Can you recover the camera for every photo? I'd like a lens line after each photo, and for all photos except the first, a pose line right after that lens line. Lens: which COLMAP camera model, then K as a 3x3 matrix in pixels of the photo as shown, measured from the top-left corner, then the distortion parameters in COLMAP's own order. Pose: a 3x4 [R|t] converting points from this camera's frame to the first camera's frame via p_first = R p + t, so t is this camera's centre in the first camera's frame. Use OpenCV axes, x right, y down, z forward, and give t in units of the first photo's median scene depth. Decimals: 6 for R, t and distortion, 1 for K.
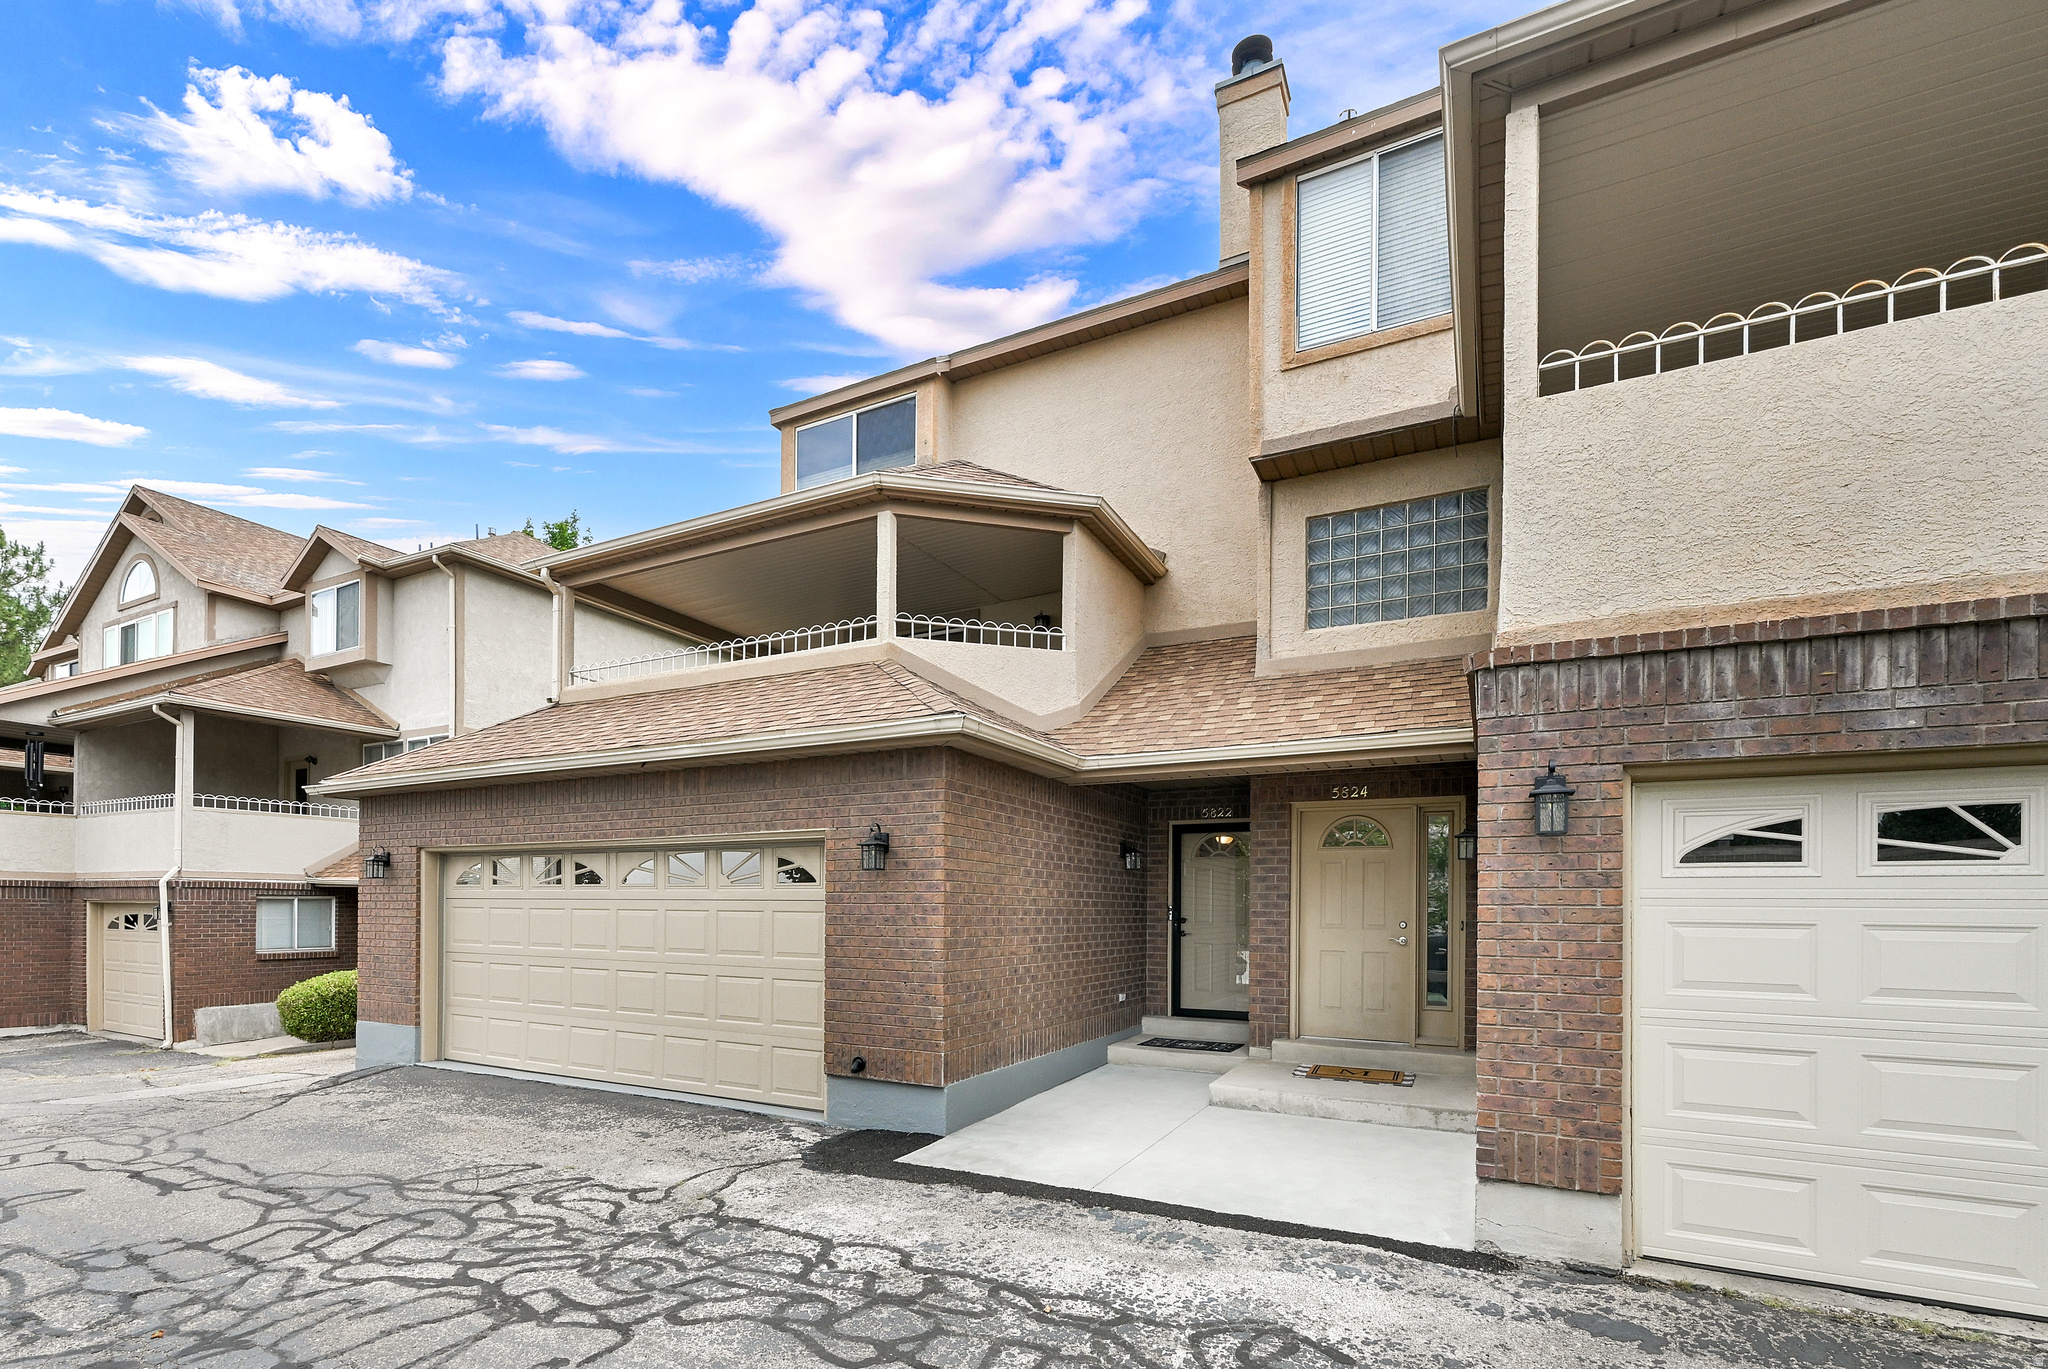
lens RADIAL K [[916.7, 0, 1027.4], [0, 916.7, 909.4], [0, 0, 1]] dist [0.000374, -0.000018]
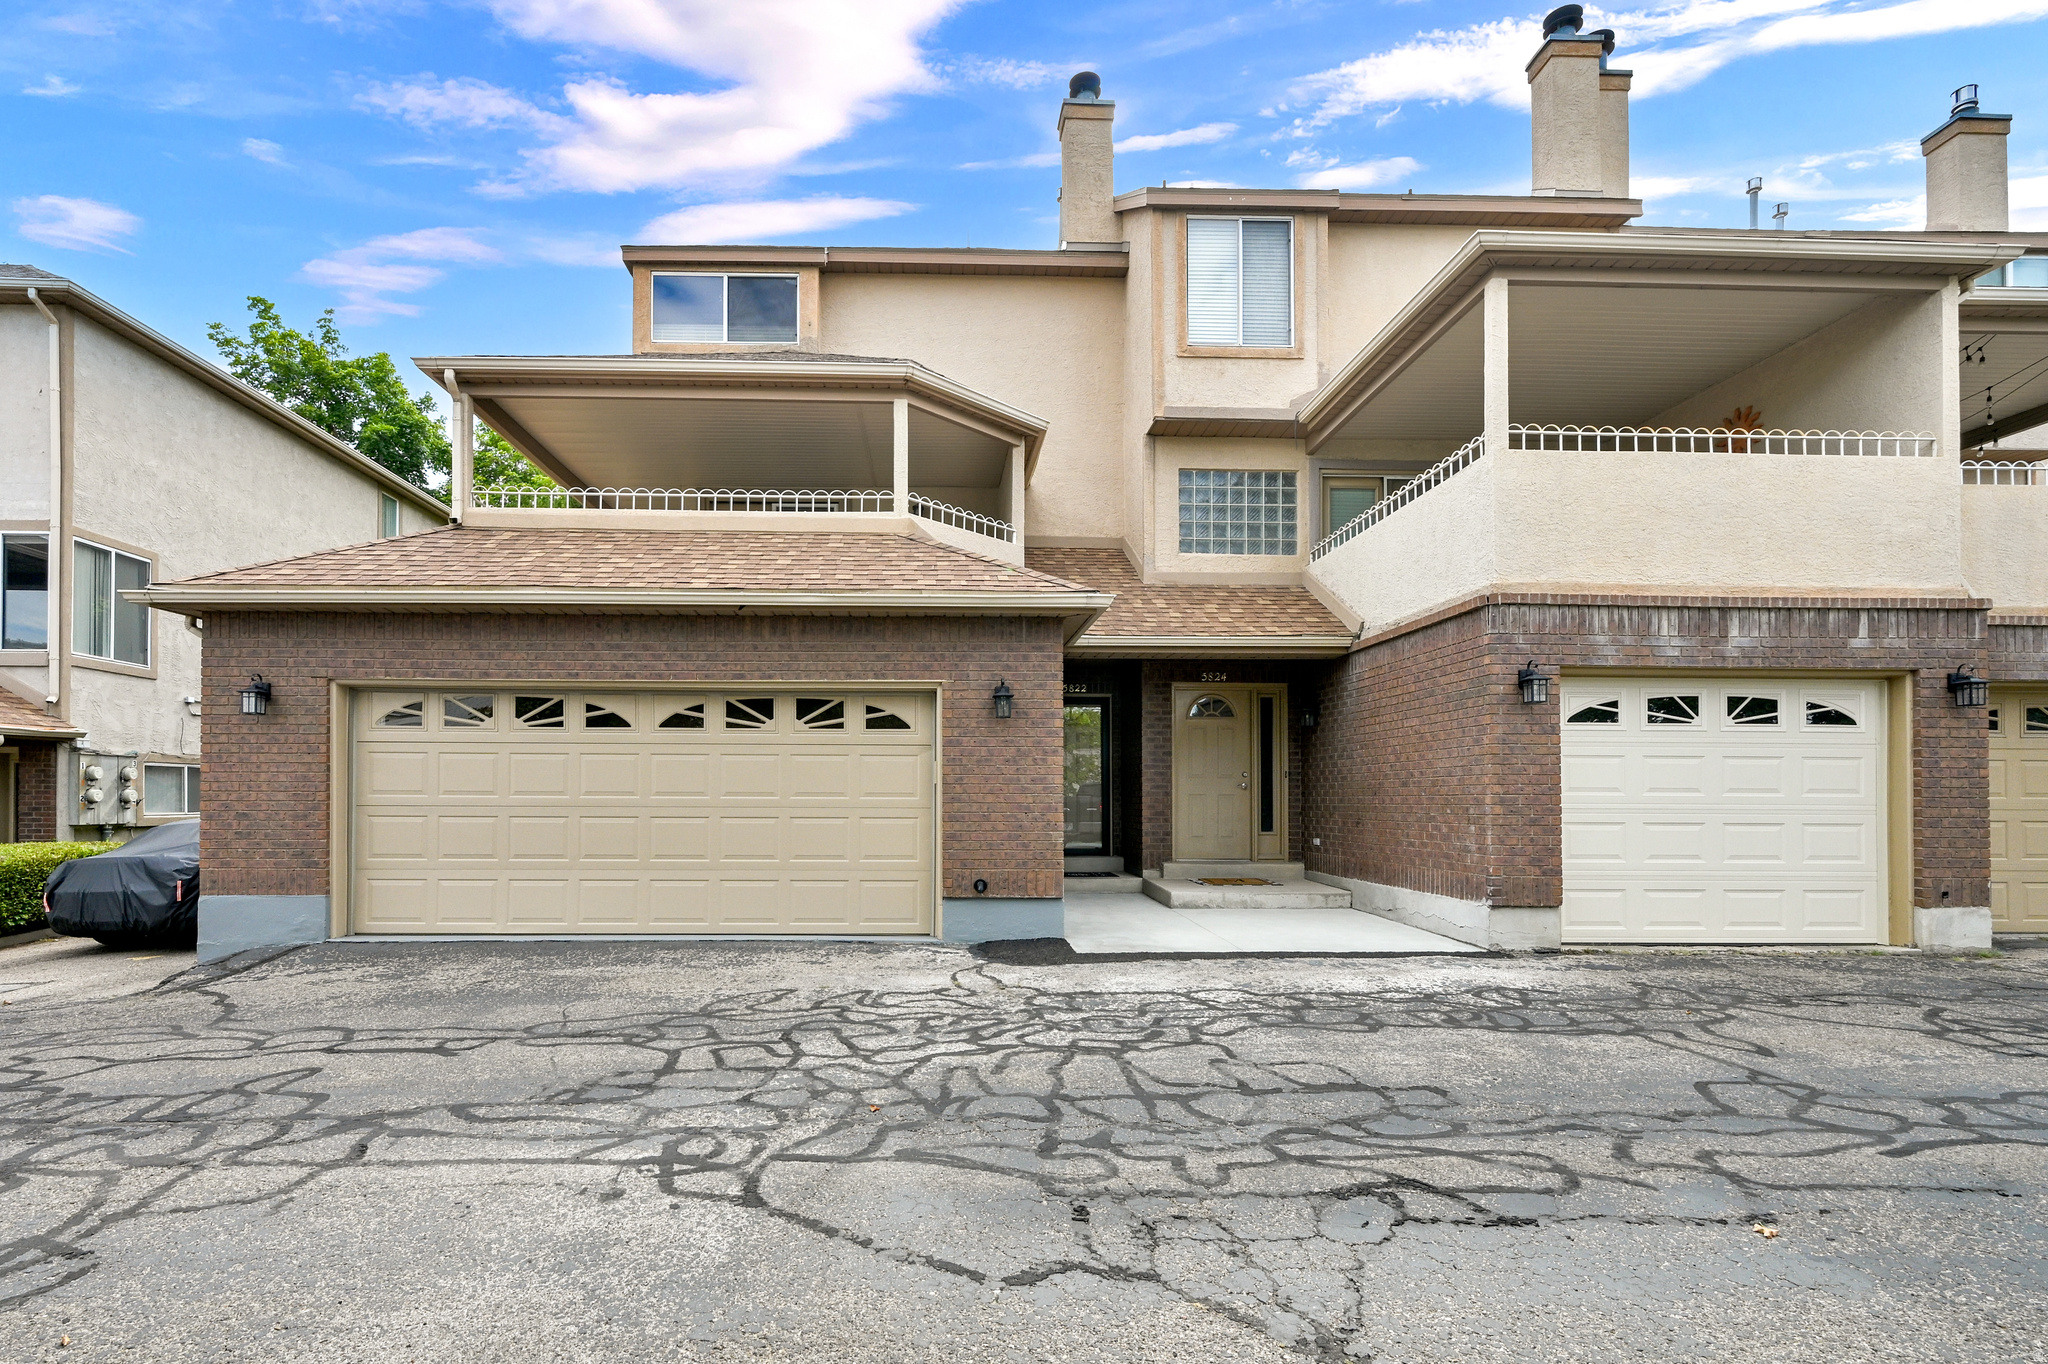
lens RADIAL K [[887.4, 0, 991.1], [0, 887.4, 788.1], [0, 0, 1]] dist [-0.000731, 0.000378]
pose [[0.875380, -0.002399, 0.483430, -0.611067], [0.005281, 0.999975, -0.004601, 0.043806], [-0.483407, 0.006580, 0.875371, 0.011348]]
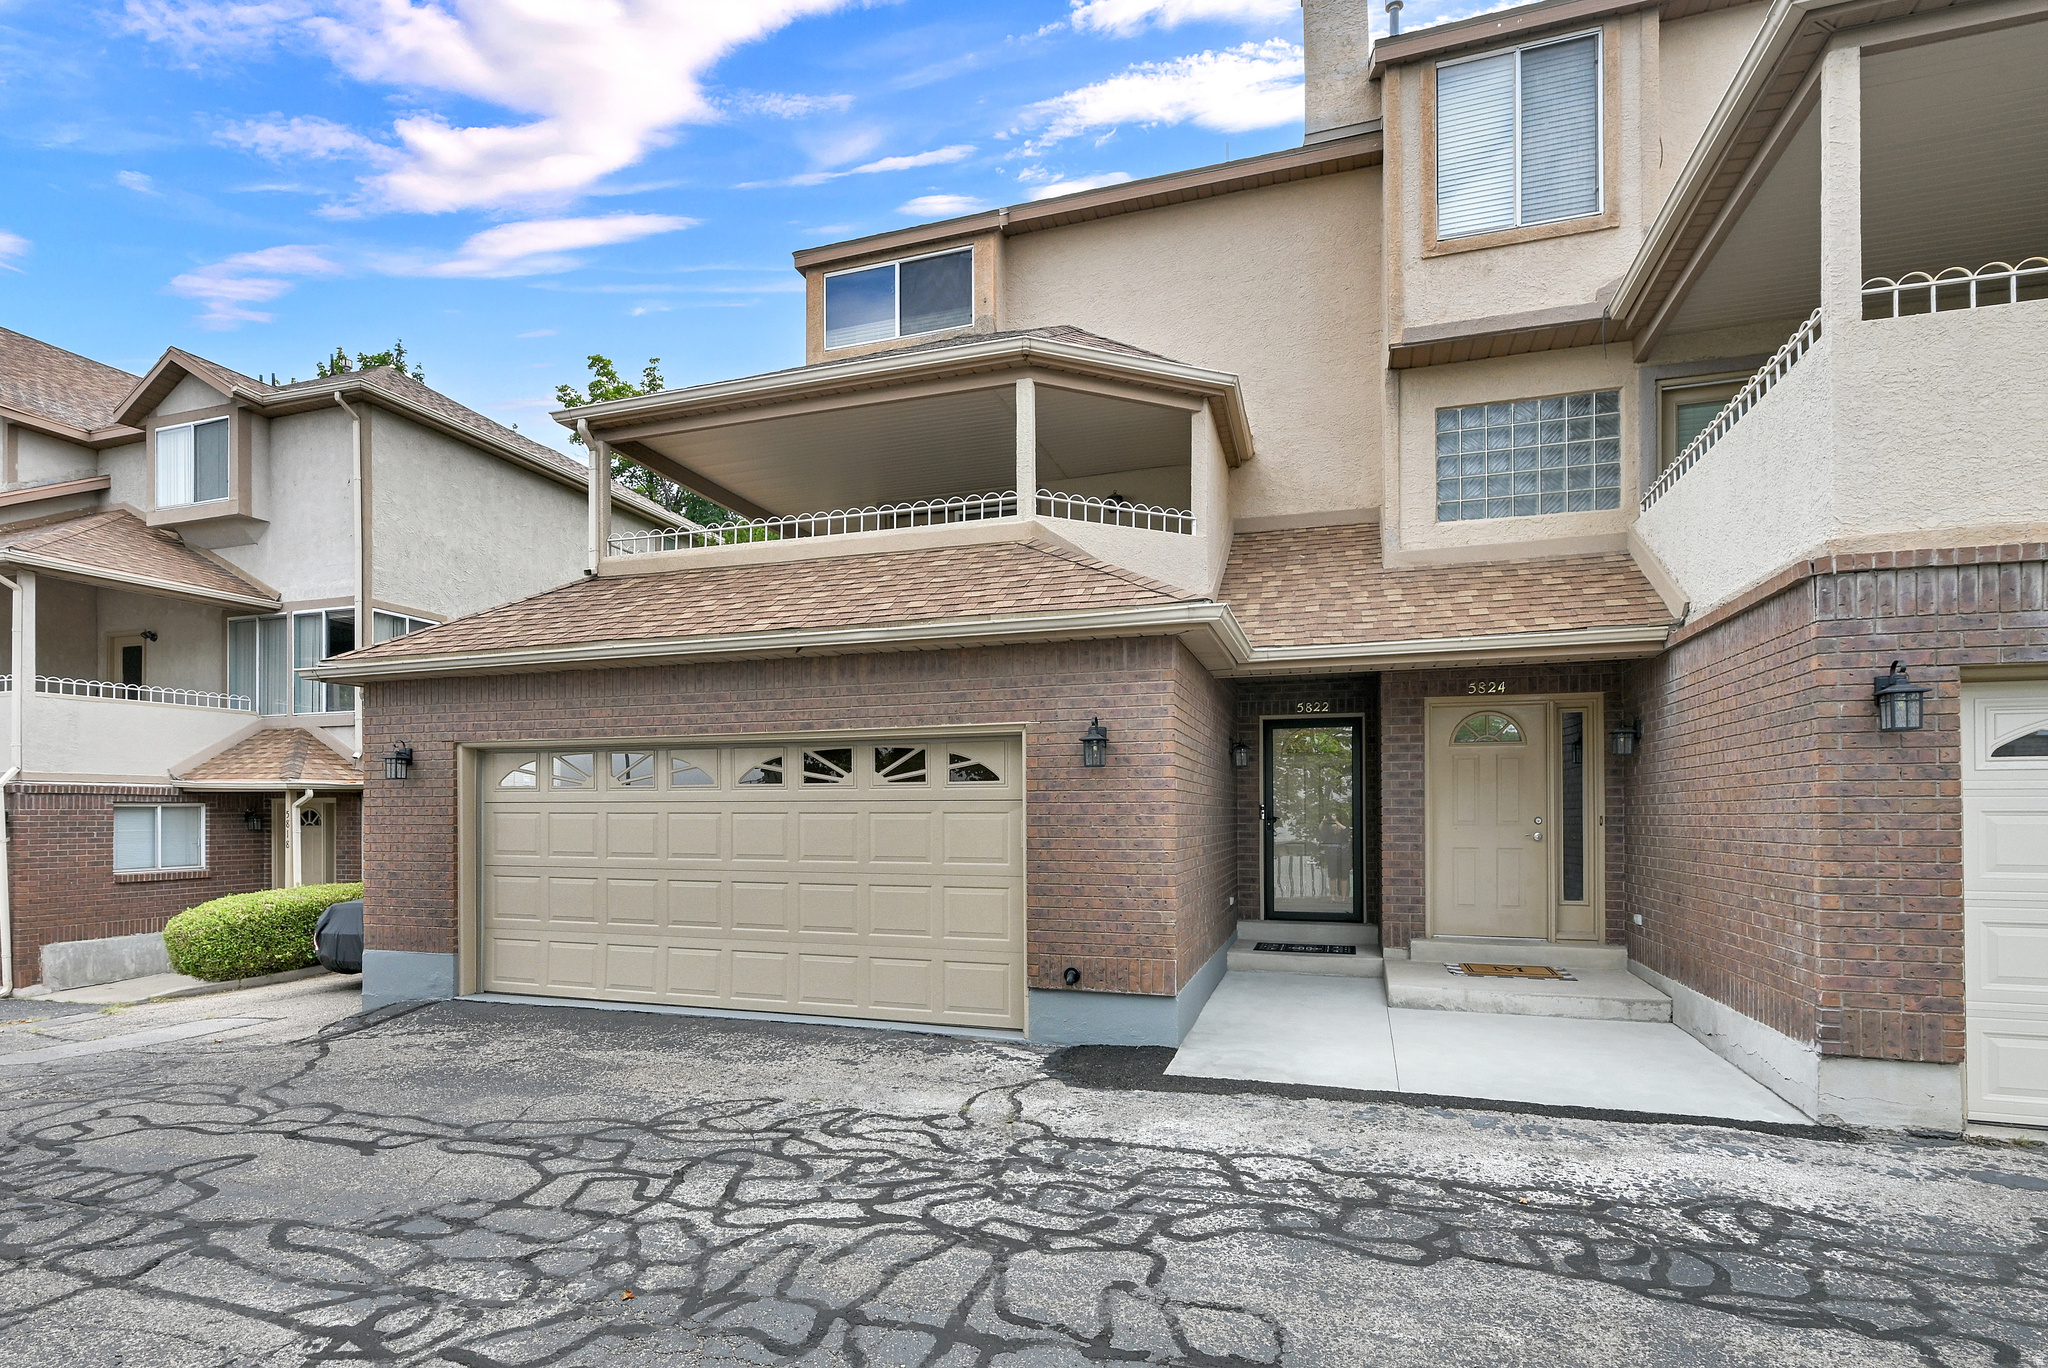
lens RADIAL K [[1014.0, 0, 1029.2], [0, 1014.0, 809.9], [0, 0, 1]] dist [0.001821, -0.000057]
pose [[0.988230, -0.009552, 0.152676, -0.327702], [0.009963, 0.999949, -0.001928, 0.001847], [-0.152649, 0.003427, 0.988274, -0.009677]]
